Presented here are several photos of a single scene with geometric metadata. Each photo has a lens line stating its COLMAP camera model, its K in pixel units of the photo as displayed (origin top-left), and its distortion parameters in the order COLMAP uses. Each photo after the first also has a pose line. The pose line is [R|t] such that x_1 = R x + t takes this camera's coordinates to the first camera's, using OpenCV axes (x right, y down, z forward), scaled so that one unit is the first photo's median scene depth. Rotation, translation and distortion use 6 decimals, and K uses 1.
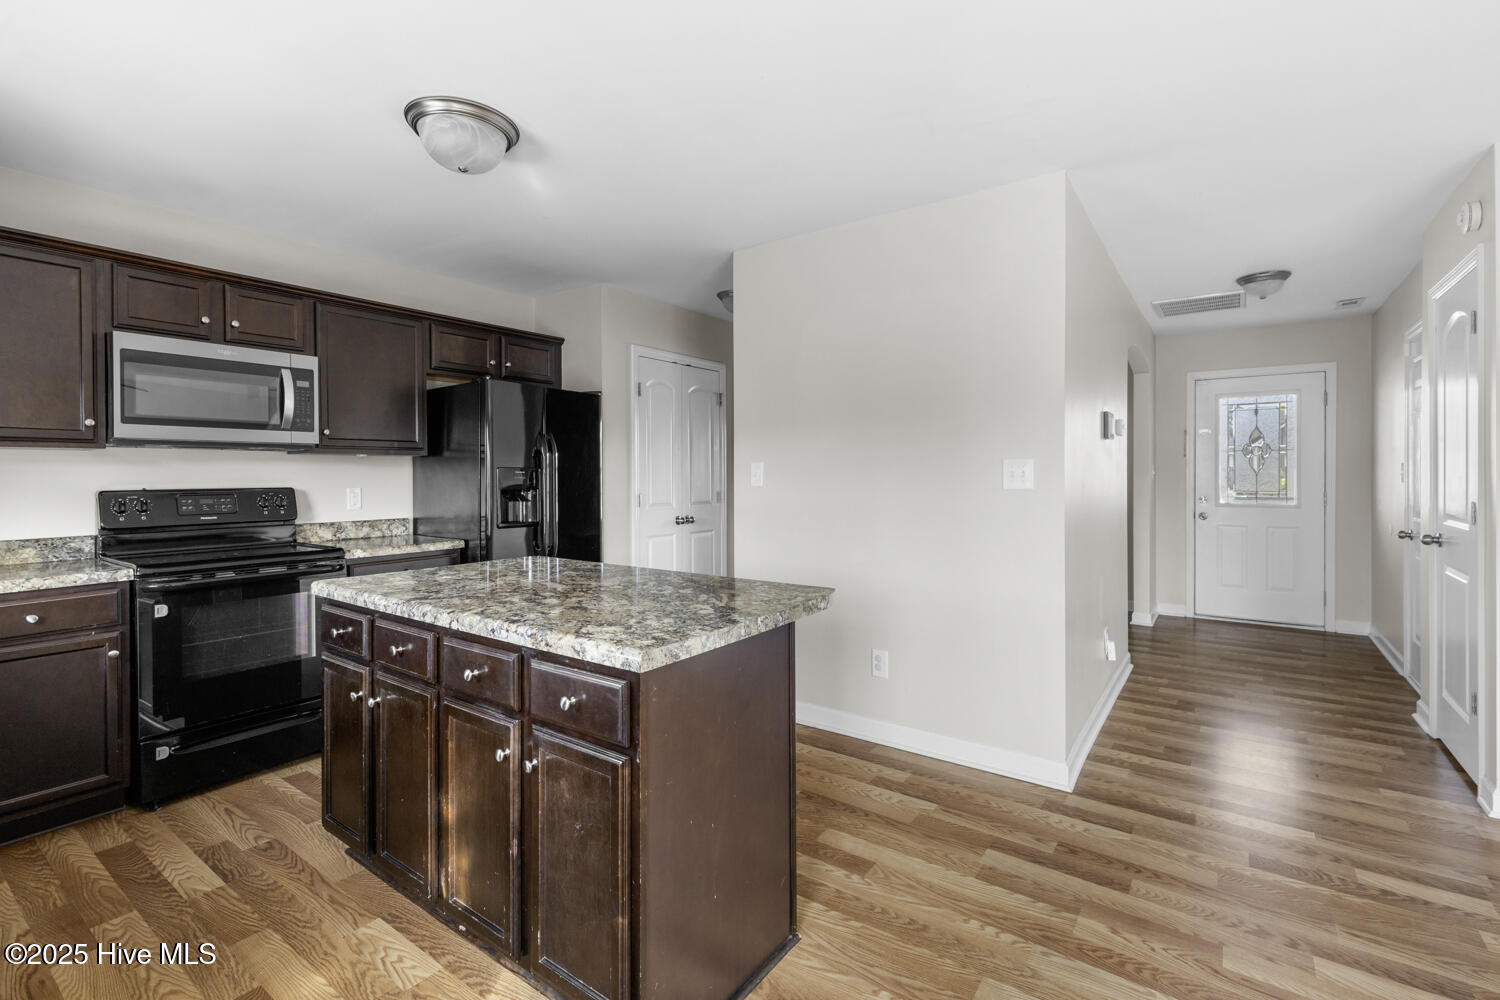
lens RADIAL K [[692.5, 0, 699.1], [0, 692.5, 478.9], [0, 0, 1]] dist [-0.000283, -0.000208]
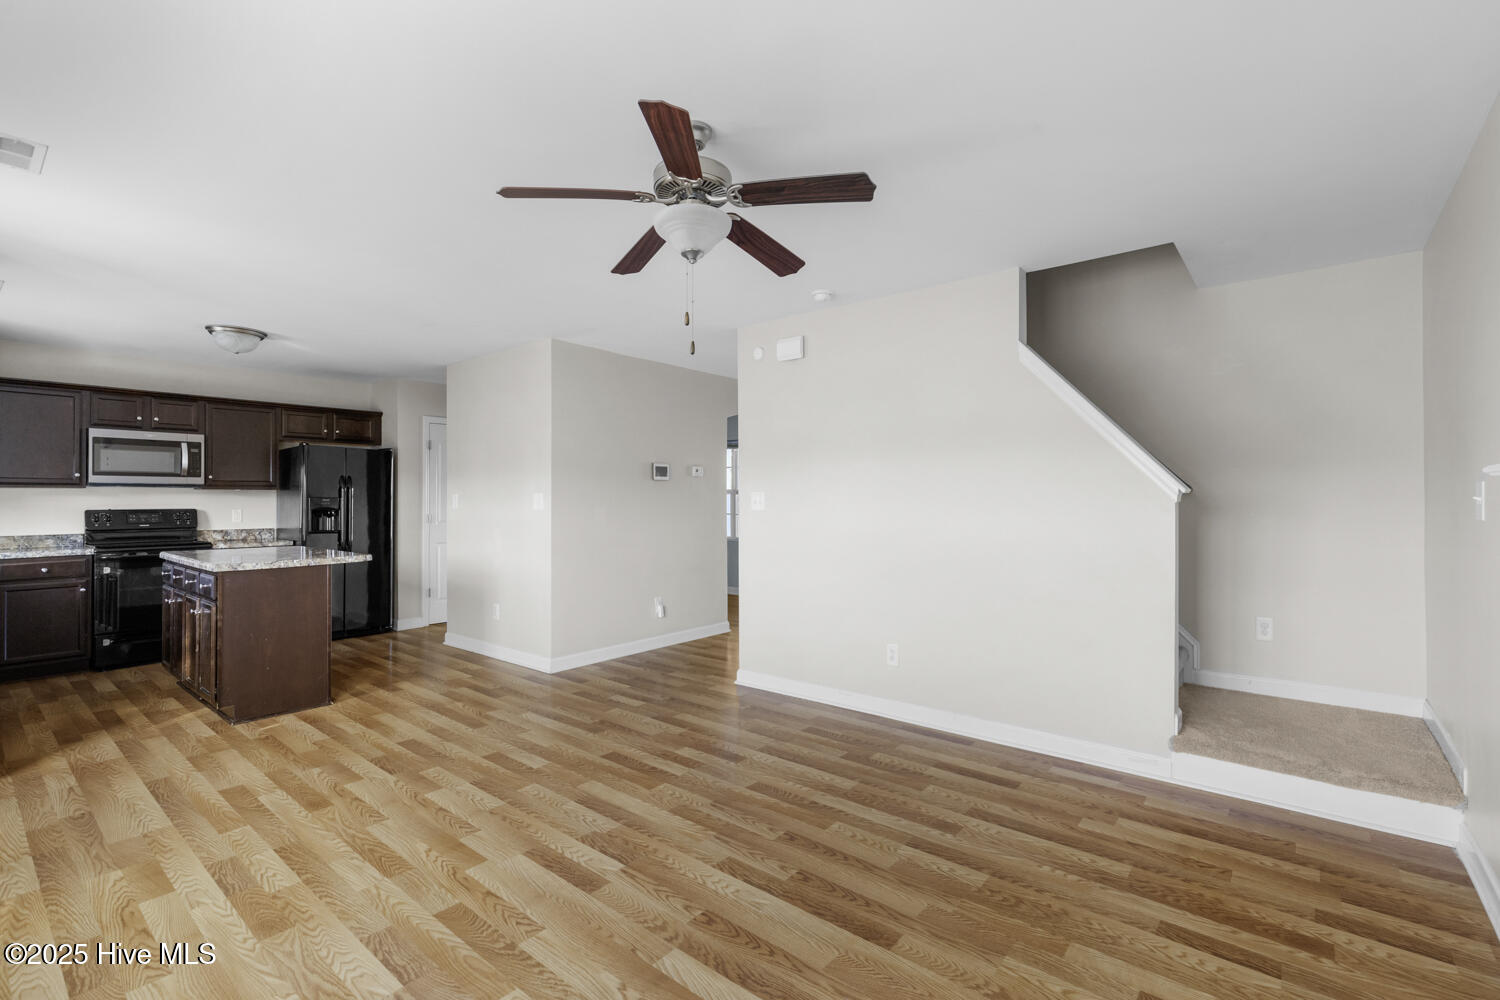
lens RADIAL K [[686.3, 0, 635.3], [0, 686.3, 494.6], [0, 0, 1]] dist [0.002997, -0.000017]
pose [[0.992984, -0.001354, -0.118239, 0.841174], [-0.000641, 0.999858, -0.016837, 0.005913], [0.118245, 0.016795, 0.992842, -0.682997]]
